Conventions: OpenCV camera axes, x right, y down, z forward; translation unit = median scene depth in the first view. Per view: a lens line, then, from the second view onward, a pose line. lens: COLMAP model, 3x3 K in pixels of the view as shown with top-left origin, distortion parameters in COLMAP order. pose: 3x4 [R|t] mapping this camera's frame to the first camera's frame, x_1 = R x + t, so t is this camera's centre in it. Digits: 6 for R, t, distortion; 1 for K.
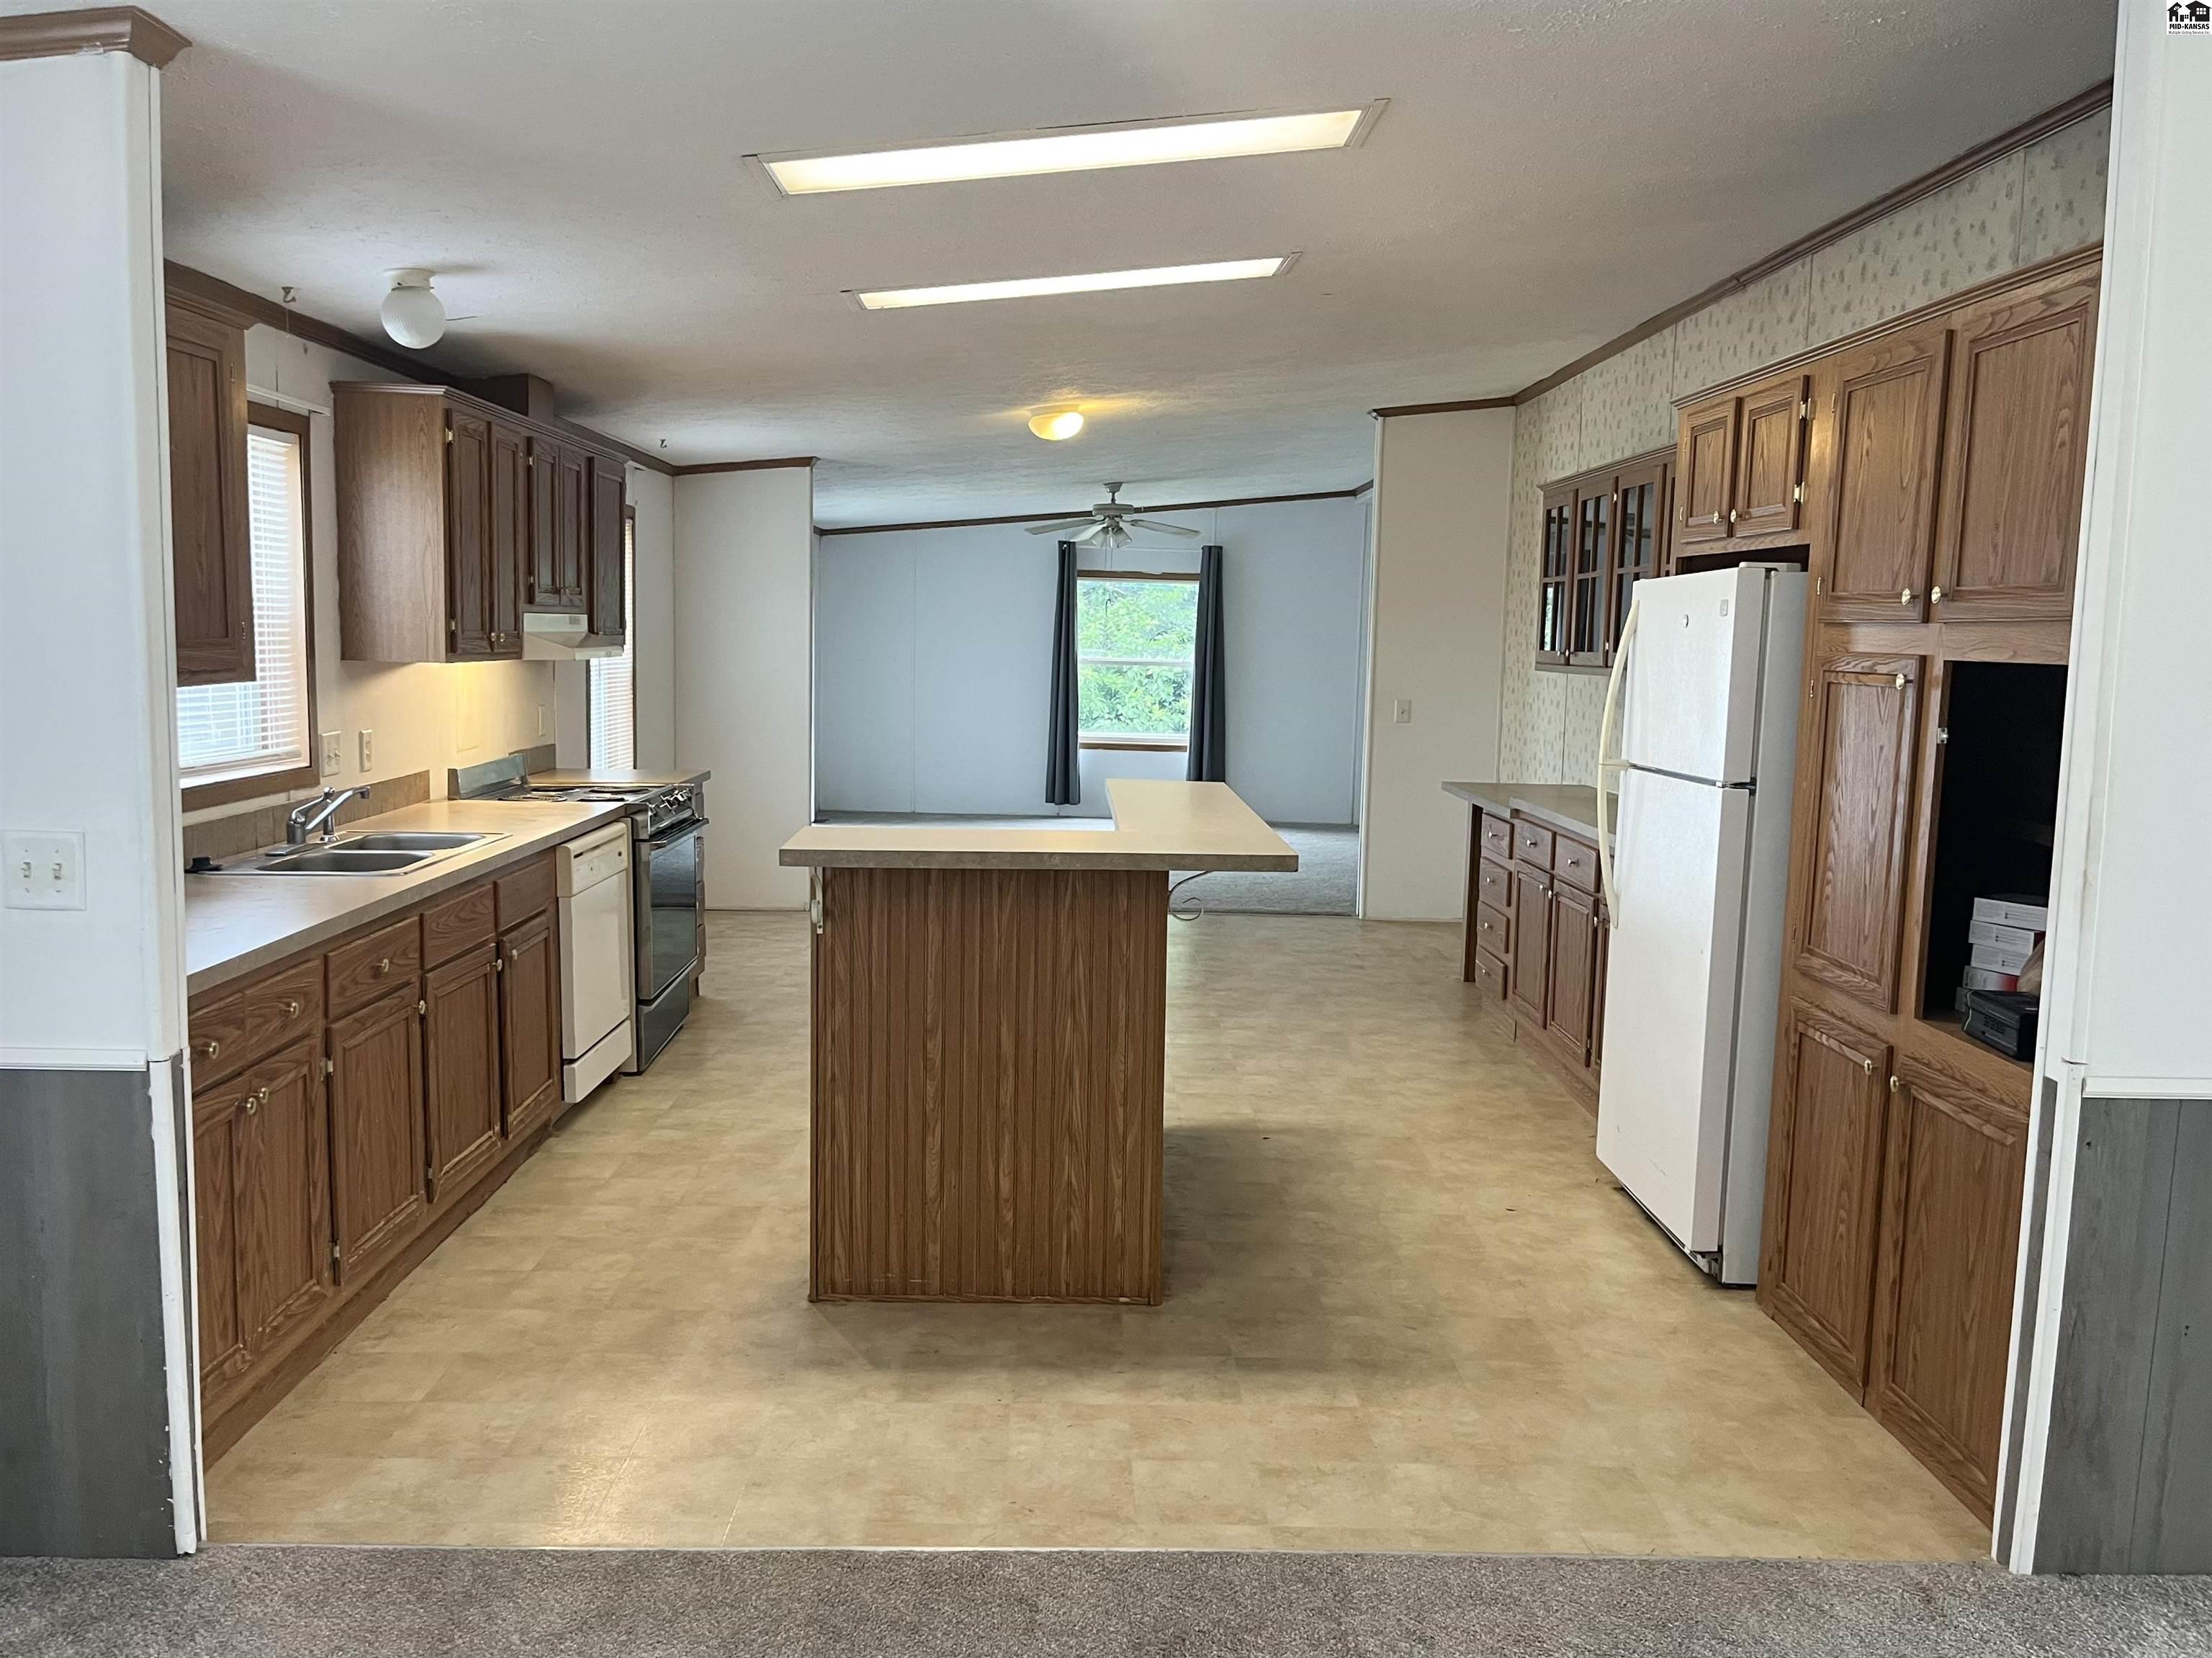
lens RADIAL K [[1731.7, 0, 1083.8], [0, 1731.7, 844.5], [0, 0, 1]] dist [0.056311, -0.003851]
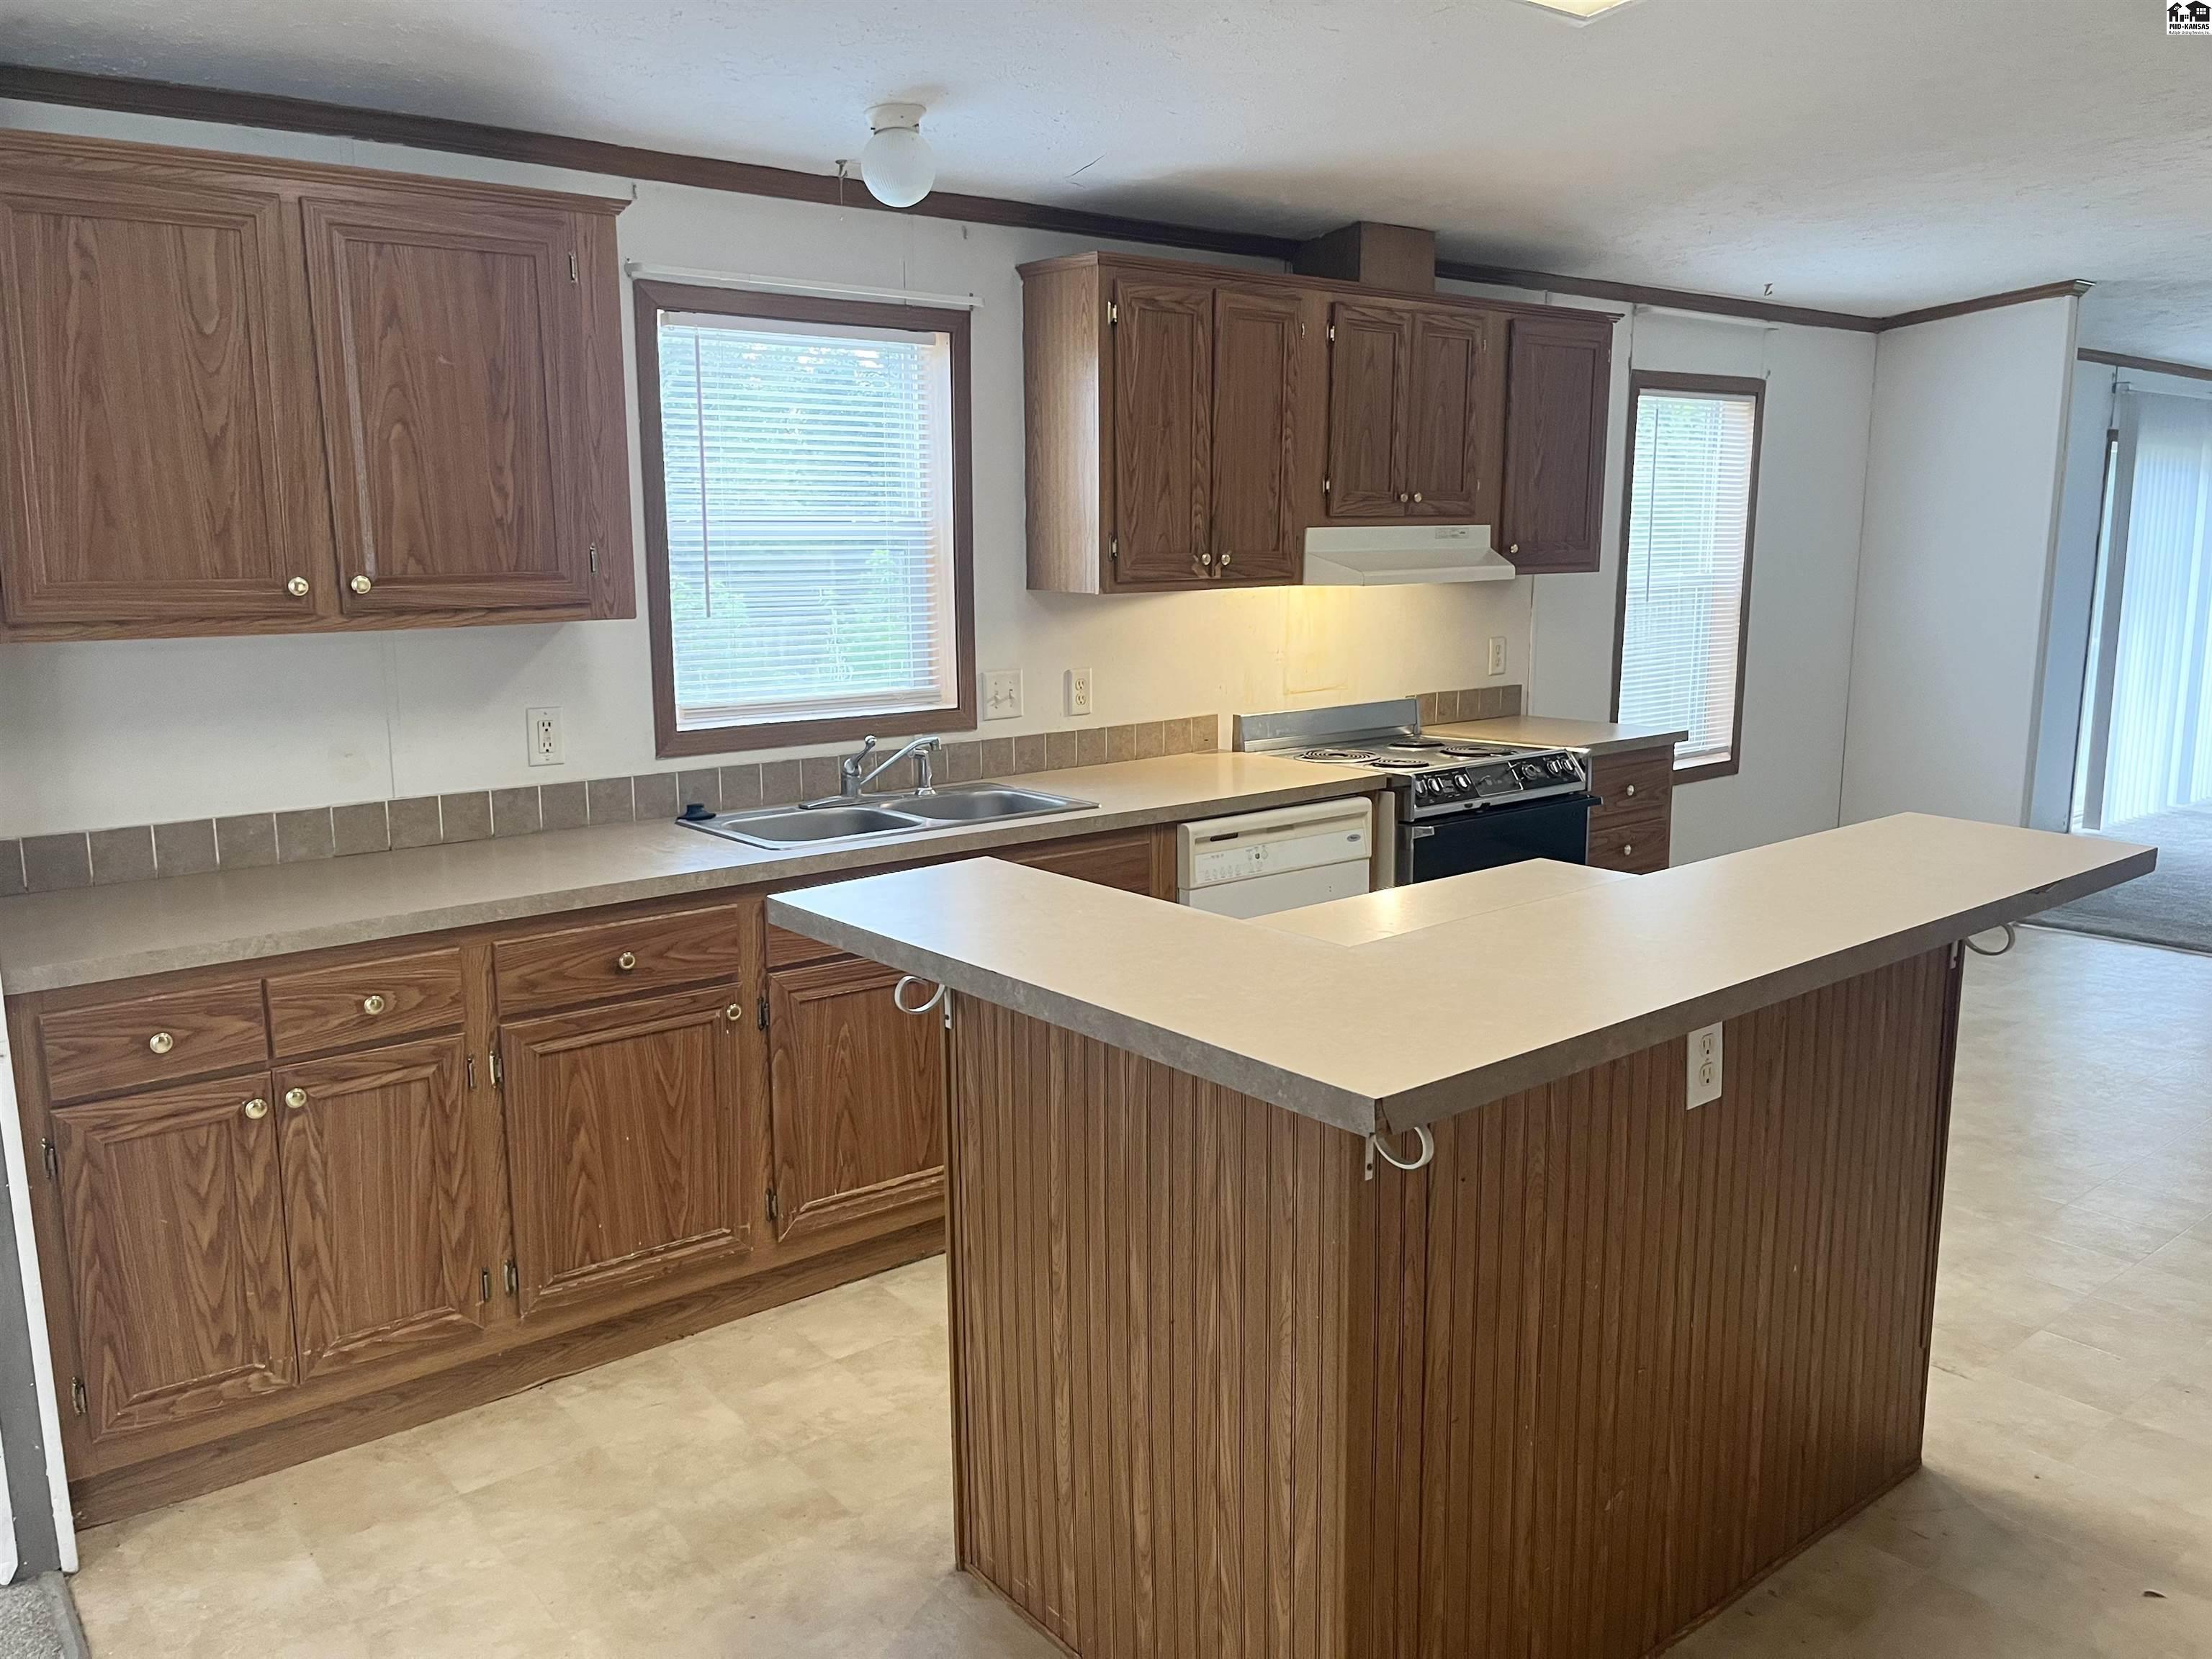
lens RADIAL K [[1667.9, 0, 1110.8], [0, 1667.9, 839.1], [0, 0, 1]] dist [0.056004, -0.072571]
pose [[0.625703, 0.120170, -0.770749, 0.323092], [-0.077922, 0.992749, 0.091525, -0.072697], [0.776159, 0.002791, 0.630531, 0.603120]]
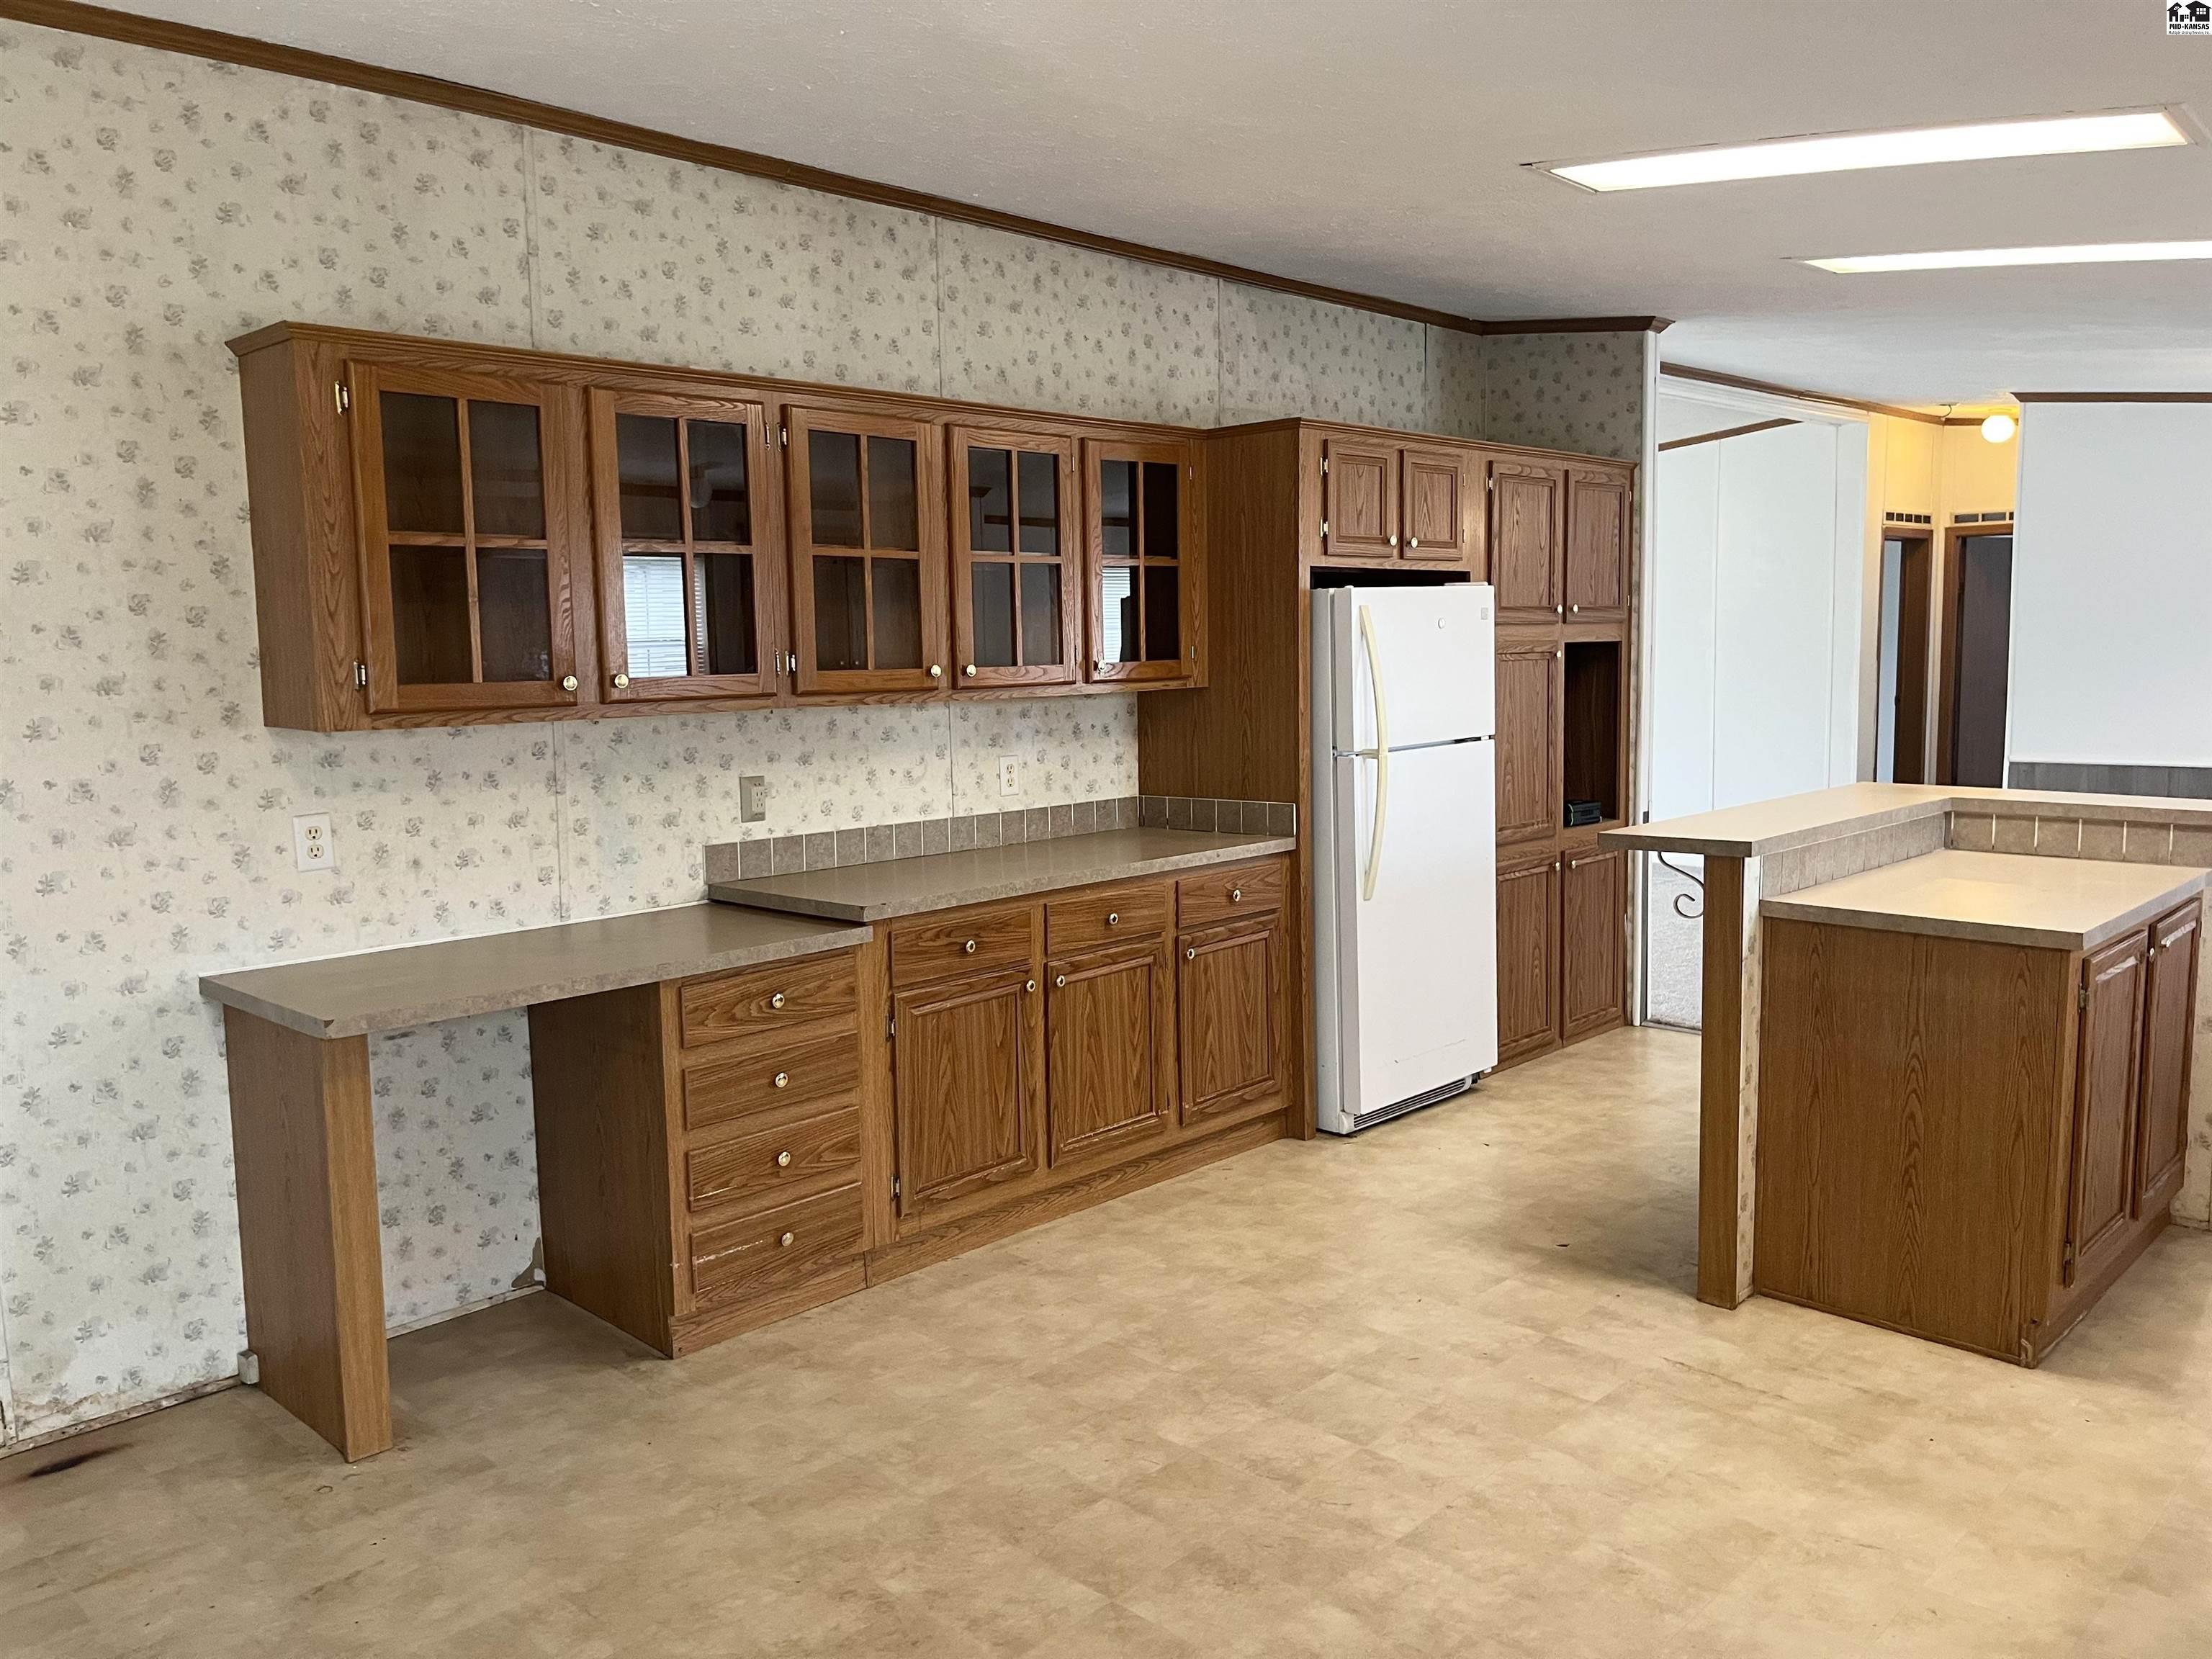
lens RADIAL K [[1667.9, 0, 1110.8], [0, 1667.9, 839.1], [0, 0, 1]] dist [0.056004, -0.072571]
pose [[-0.719168, -0.092136, 0.688701, -0.341360], [0.085778, 0.971815, 0.219585, -0.266733], [-0.689521, 0.216994, -0.690995, 2.077487]]
